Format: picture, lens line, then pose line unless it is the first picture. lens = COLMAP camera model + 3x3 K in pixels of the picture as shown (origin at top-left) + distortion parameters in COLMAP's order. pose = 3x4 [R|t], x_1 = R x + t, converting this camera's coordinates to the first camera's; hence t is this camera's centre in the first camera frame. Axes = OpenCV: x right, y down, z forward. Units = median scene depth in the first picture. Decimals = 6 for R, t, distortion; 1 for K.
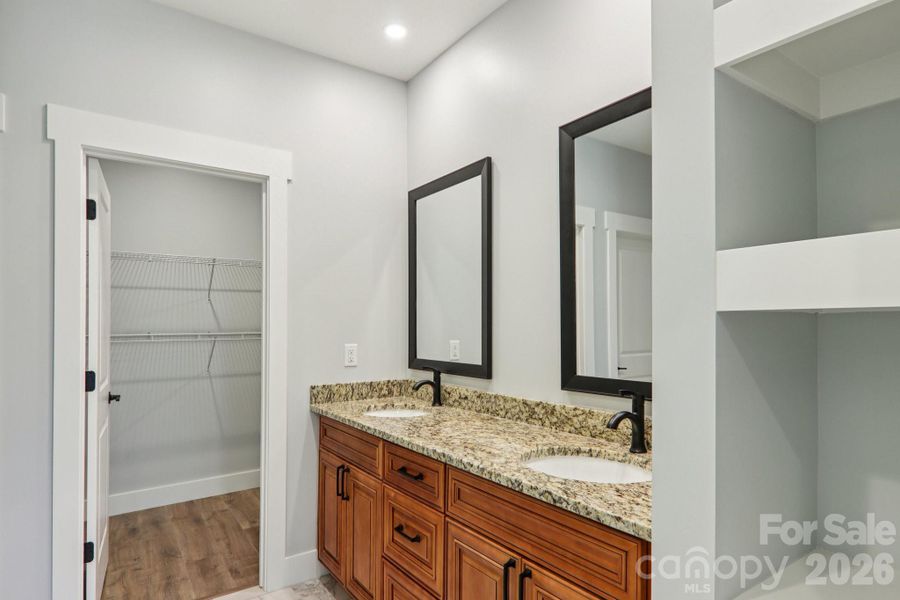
lens RADIAL K [[495.8, 0, 454.1], [0, 495.8, 310.6], [0, 0, 1]] dist [-0.004181, -0.015976]
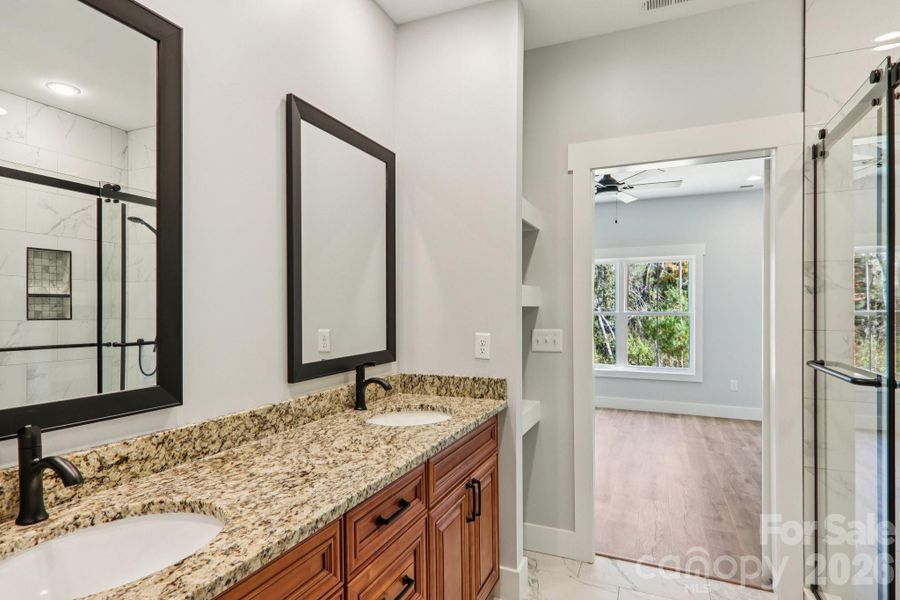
lens RADIAL K [[495.2, 0, 447.9], [0, 495.2, 305.1], [0, 0, 1]] dist [-0.000564, -0.014733]
pose [[-0.528531, 0.019142, 0.848698, -0.682926], [-0.016045, 0.999342, -0.032531, 0.039425], [-0.848762, -0.030811, -0.527876, 1.193970]]
